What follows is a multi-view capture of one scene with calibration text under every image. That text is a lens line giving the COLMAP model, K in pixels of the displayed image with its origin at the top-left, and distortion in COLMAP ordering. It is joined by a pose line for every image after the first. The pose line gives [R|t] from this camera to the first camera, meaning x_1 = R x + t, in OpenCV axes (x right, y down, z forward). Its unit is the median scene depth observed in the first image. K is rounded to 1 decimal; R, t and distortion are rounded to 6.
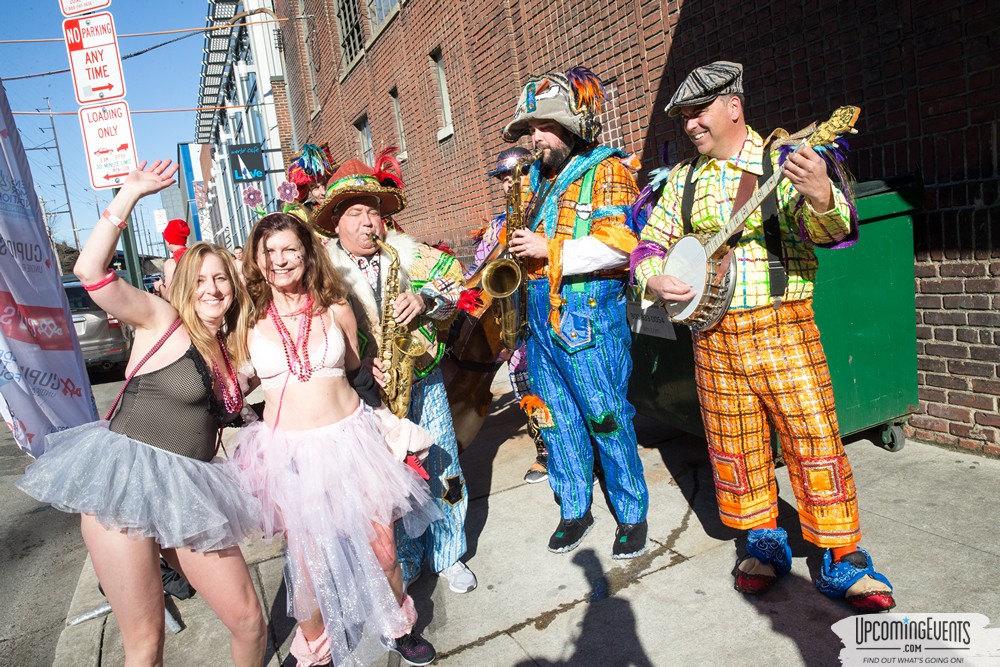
lens RADIAL K [[781.4, 0, 500.0], [0, 781.4, 333.5], [0, 0, 1]] dist [-0.090927, 0.129978]
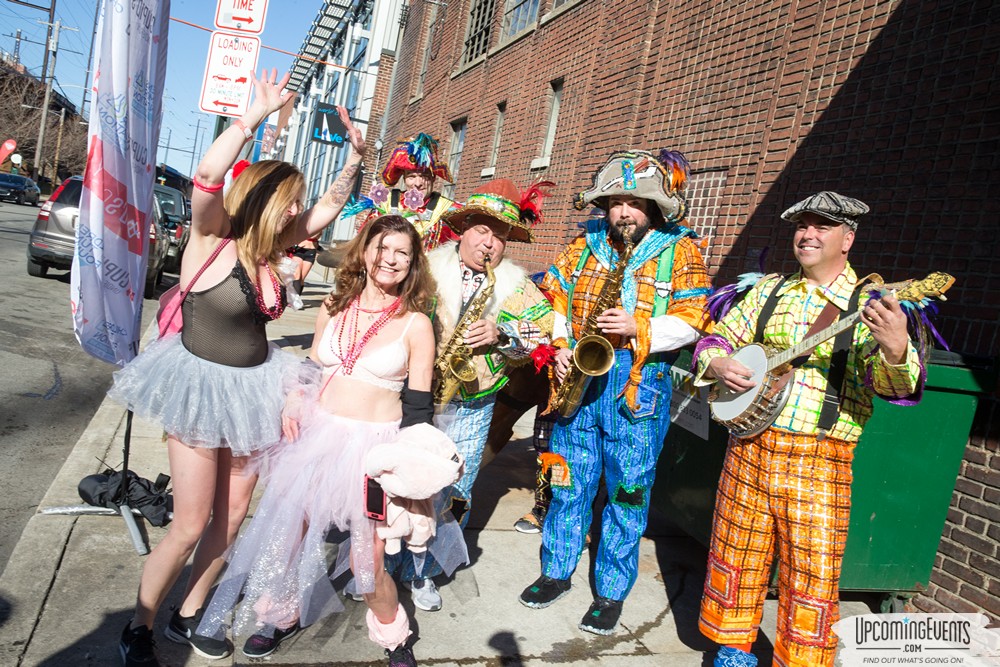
lens RADIAL K [[830.9, 0, 500.0], [0, 830.9, 333.5], [0, 0, 1]] dist [-0.073981, 0.127305]
pose [[0.946132, 0.321614, -0.037400, -0.029021], [-0.323067, 0.945394, -0.043096, 0.011460], [0.021497, 0.052858, 0.998371, -0.063372]]
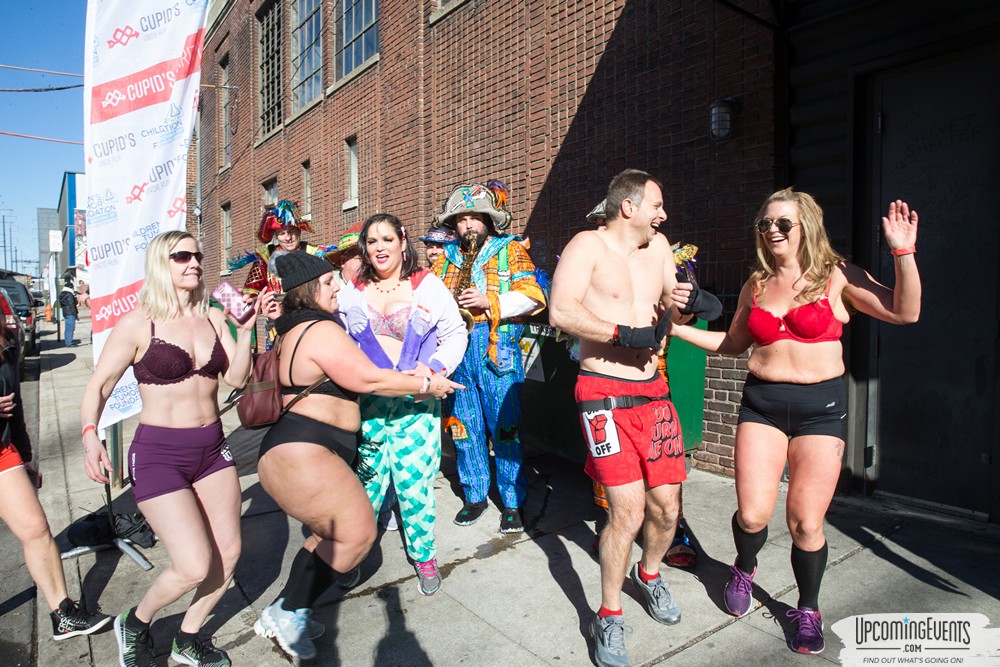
lens RADIAL K [[680.4, 0, 500.0], [0, 680.4, 333.5], [0, 0, 1]] dist [-0.107148, 0.083312]
pose [[0.969753, 0.117481, 0.213955, -0.123252], [-0.099188, 0.990585, -0.094351, 0.047190], [-0.223025, 0.070276, 0.972276, -0.167025]]
